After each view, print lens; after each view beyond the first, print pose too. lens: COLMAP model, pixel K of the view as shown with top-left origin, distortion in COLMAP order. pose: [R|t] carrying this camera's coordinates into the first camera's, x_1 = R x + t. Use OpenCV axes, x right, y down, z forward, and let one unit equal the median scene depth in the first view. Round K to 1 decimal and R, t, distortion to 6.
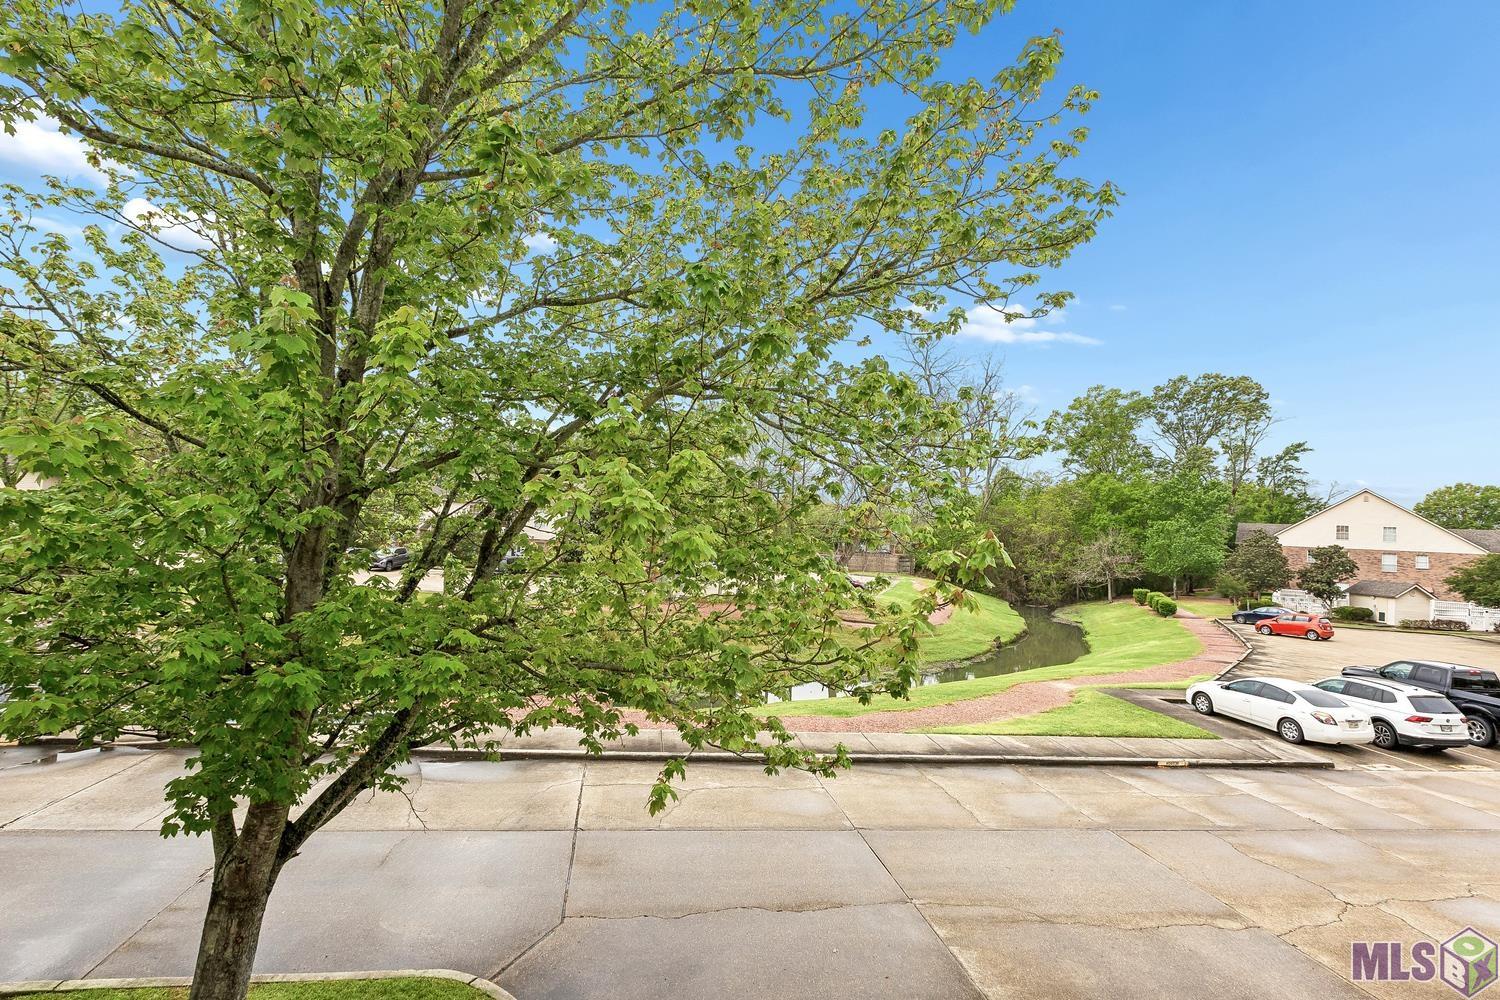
lens RADIAL K [[687.3, 0, 736.3], [0, 687.3, 500.6], [0, 0, 1]] dist [0.000297, 0.000340]
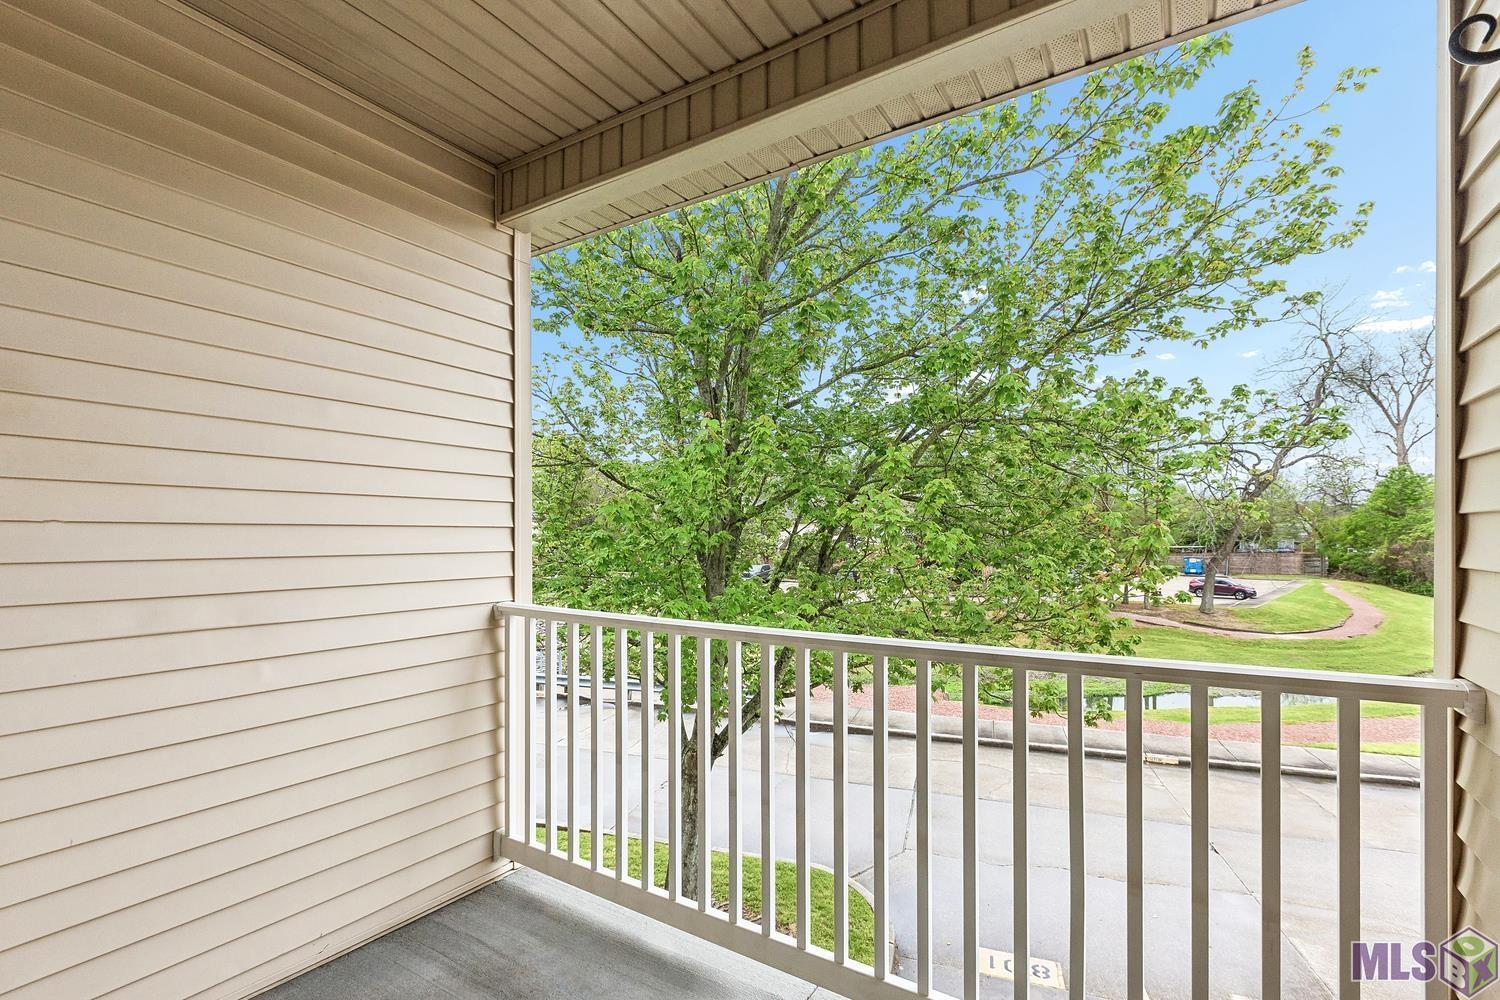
lens RADIAL K [[687.3, 0, 736.3], [0, 687.3, 500.6], [0, 0, 1]] dist [0.000297, 0.000340]
pose [[0.879794, -0.076840, -0.469103, 0.142516], [0.067132, 0.997042, -0.037412, -0.000591], [0.470591, 0.001424, 0.882351, -0.310567]]
